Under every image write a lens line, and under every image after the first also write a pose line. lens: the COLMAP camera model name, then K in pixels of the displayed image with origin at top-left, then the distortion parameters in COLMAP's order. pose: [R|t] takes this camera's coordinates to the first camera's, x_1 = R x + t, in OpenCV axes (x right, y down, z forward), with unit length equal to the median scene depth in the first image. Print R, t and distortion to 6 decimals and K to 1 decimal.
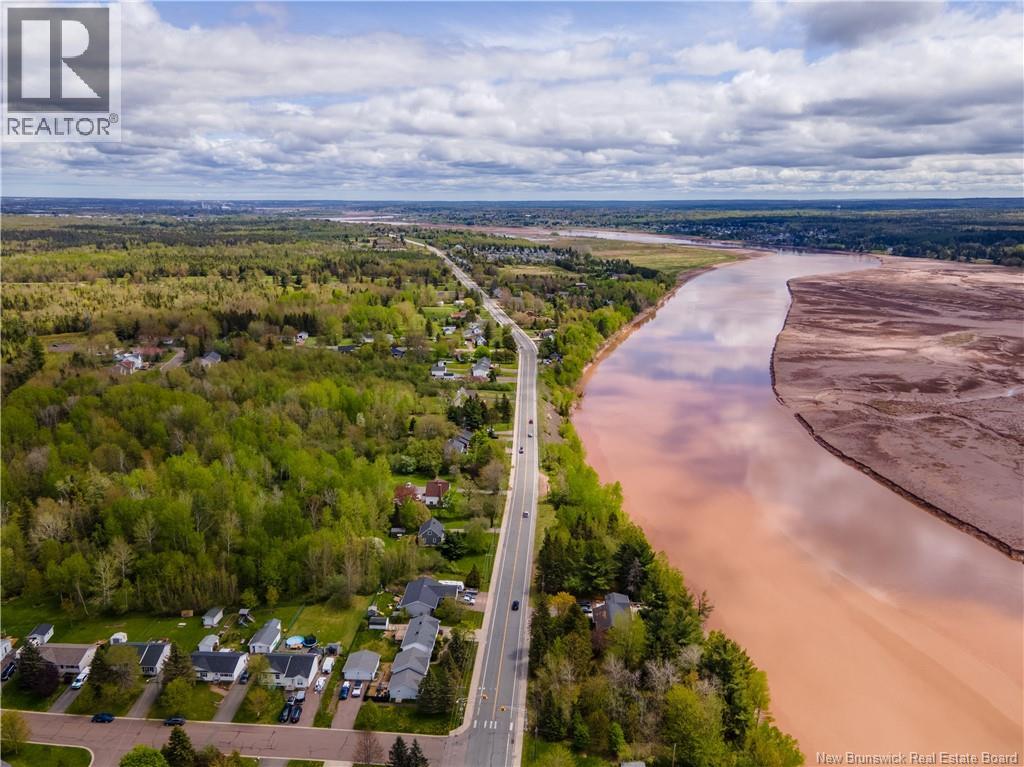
lens RADIAL K [[744.2, 0, 512.0], [0, 744.2, 383.5], [0, 0, 1]] dist [0.019650, 0.043184]
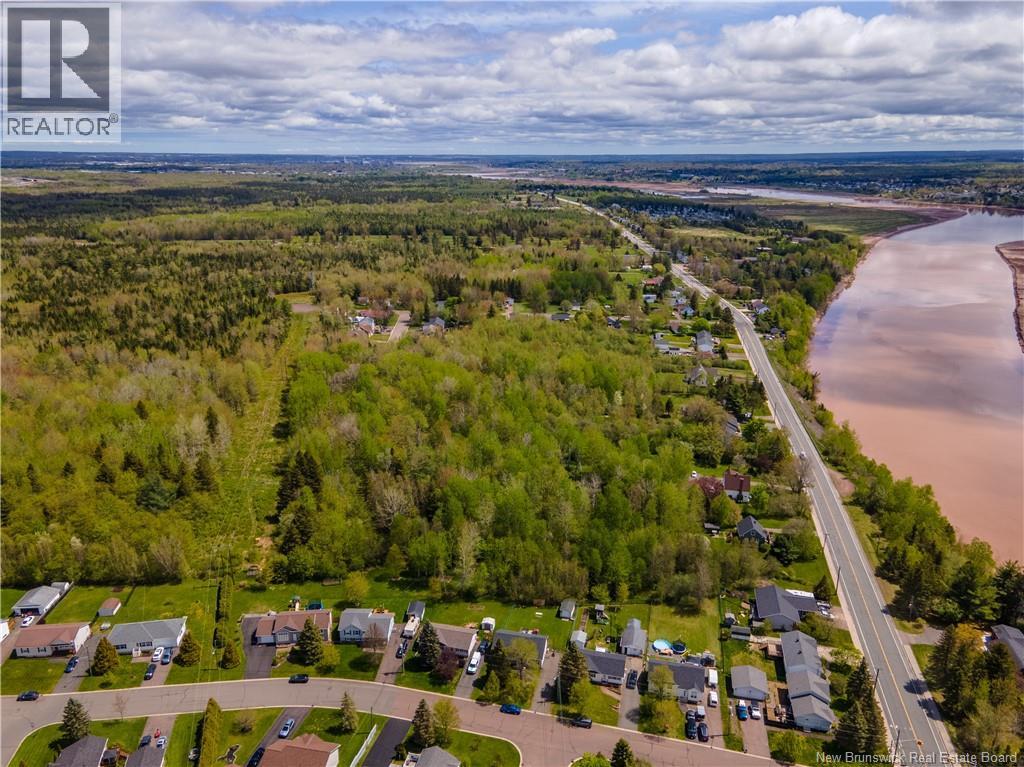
lens RADIAL K [[744.2, 0, 512.0], [0, 744.2, 383.5], [0, 0, 1]] dist [0.019650, 0.043184]
pose [[0.987226, 0.046346, -0.152434, -0.130658], [-0.037487, 0.997465, 0.060487, -0.015973], [0.154851, -0.054000, 0.986461, 0.014676]]
